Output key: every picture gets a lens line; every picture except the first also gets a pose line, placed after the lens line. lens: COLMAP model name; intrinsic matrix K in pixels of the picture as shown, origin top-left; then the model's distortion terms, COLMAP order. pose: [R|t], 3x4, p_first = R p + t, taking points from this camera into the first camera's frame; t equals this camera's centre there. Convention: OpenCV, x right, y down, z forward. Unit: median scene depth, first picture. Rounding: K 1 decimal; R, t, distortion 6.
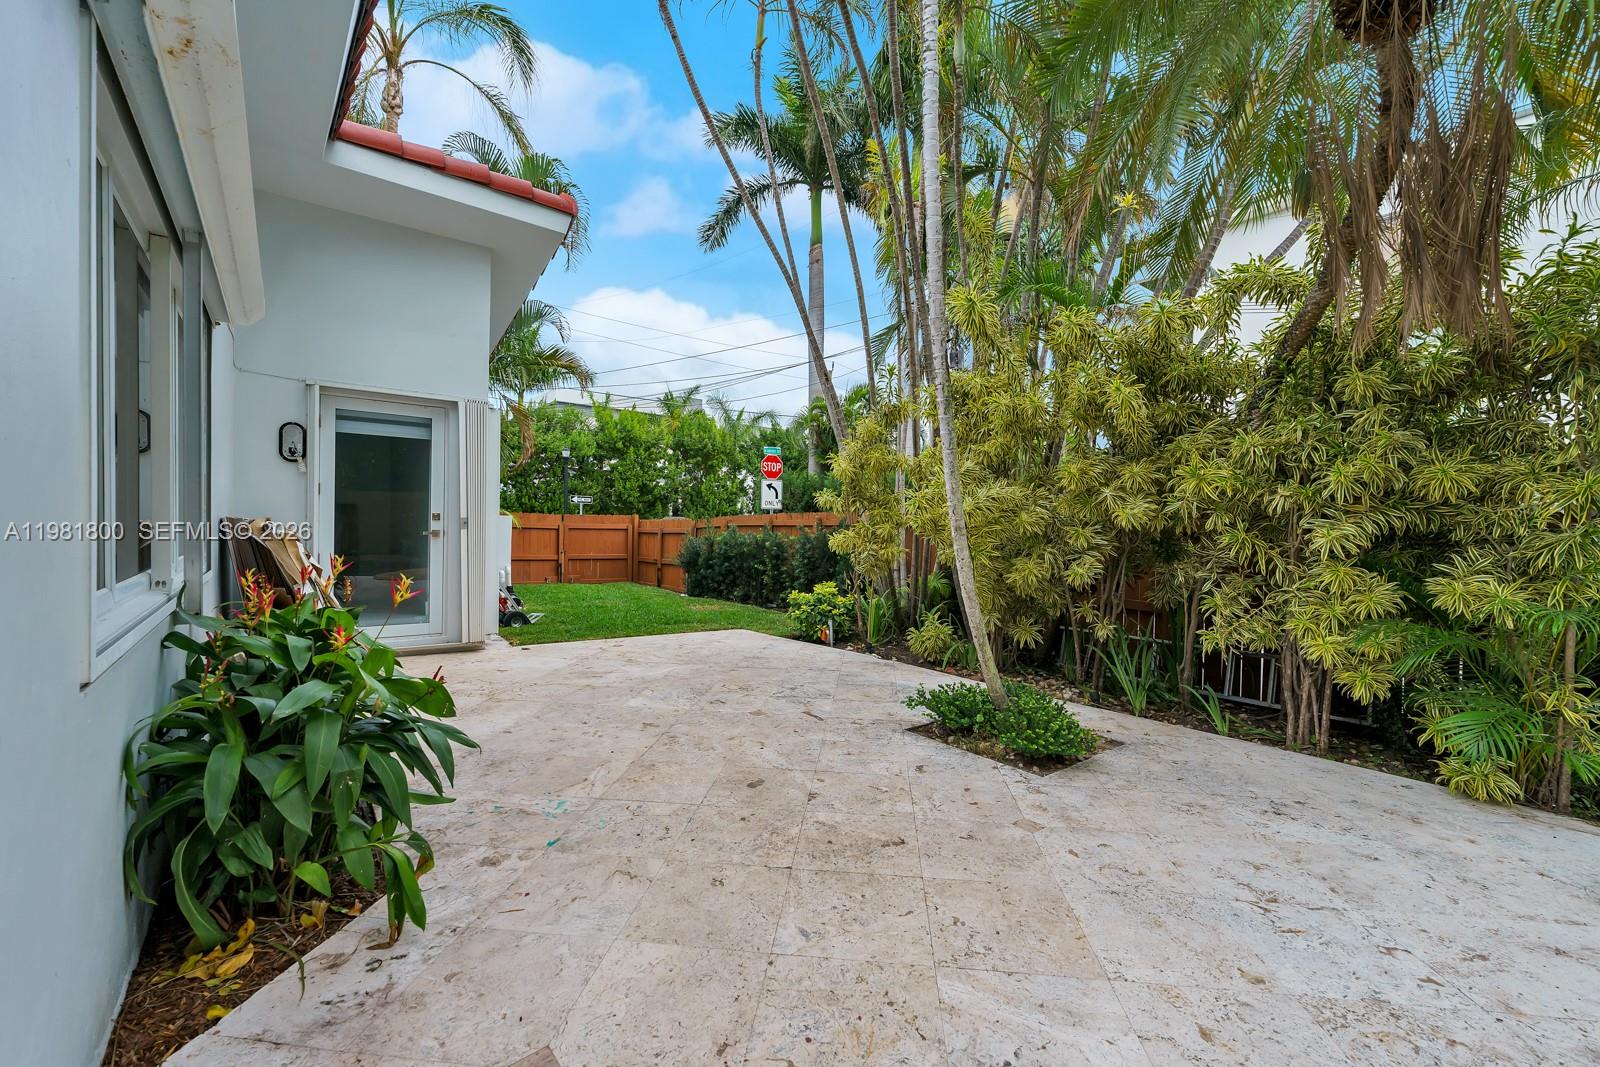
lens RADIAL K [[645.2, 0, 801.9], [0, 645.2, 536.0], [0, 0, 1]] dist [0.000117, -0.000162]
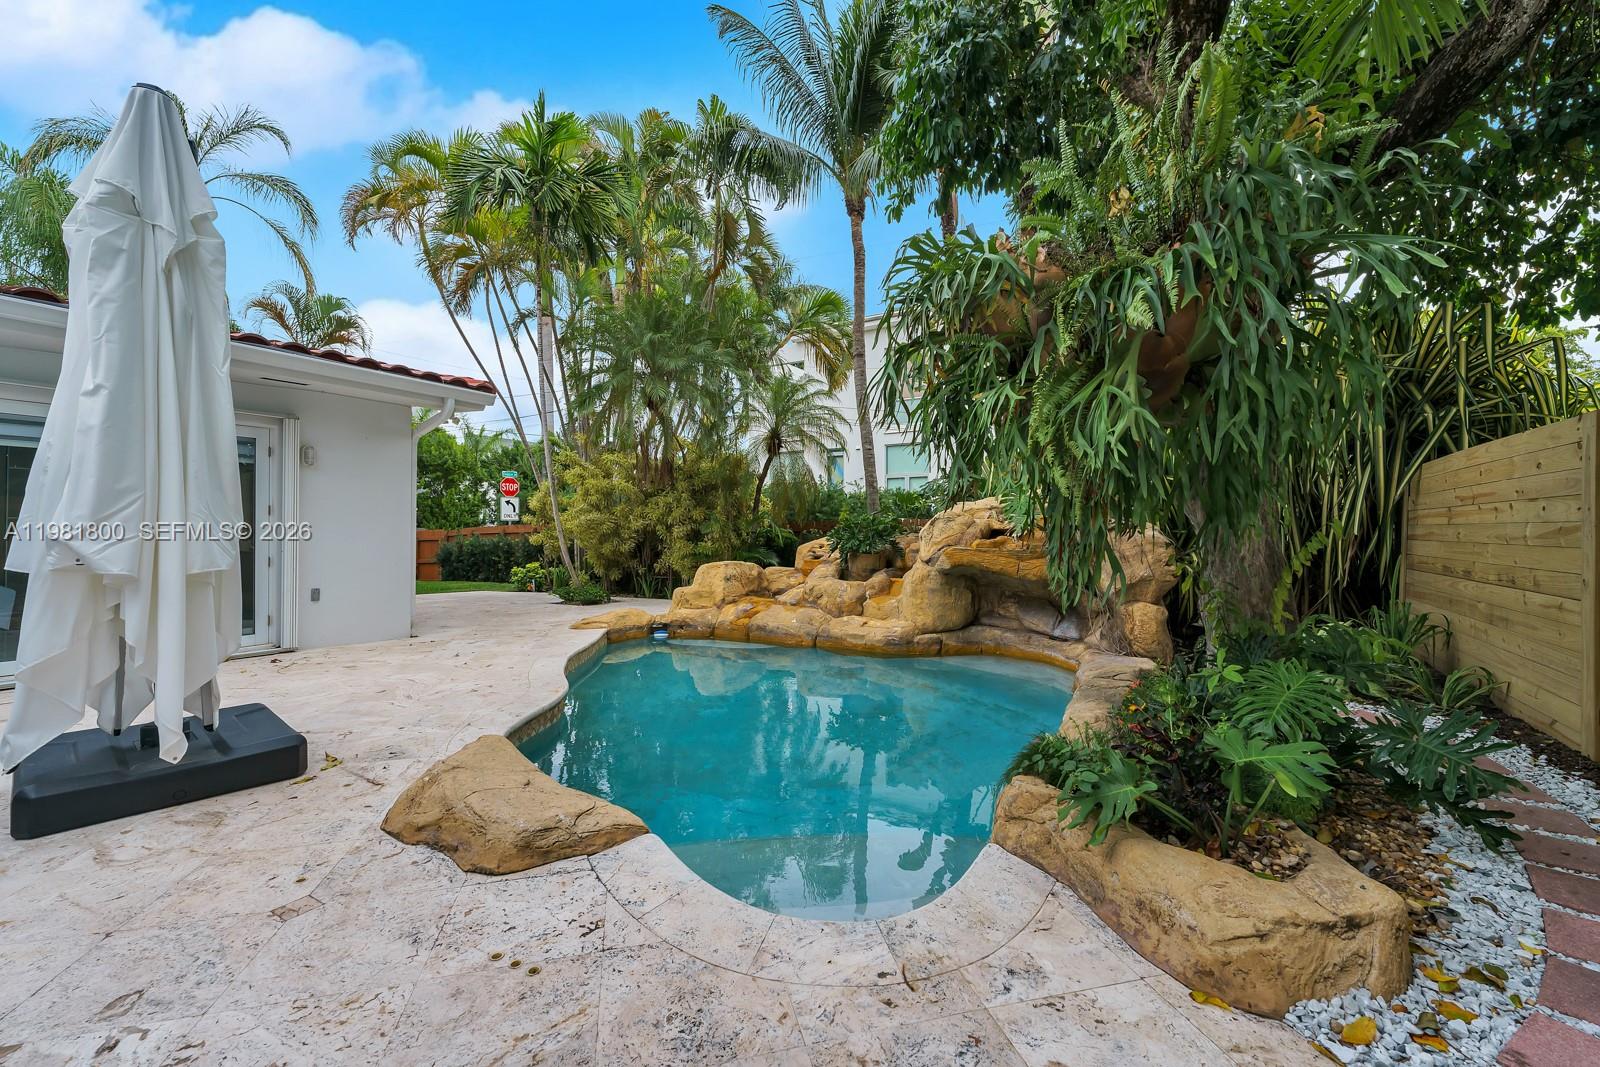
lens RADIAL K [[652.3, 0, 805.1], [0, 652.3, 525.6], [0, 0, 1]] dist [0.001286, -0.000198]
pose [[0.934622, -0.018930, 0.355139, 0.038842], [0.027858, 0.999411, -0.020043, 0.009629], [-0.354550, 0.028626, 0.934599, -0.392358]]
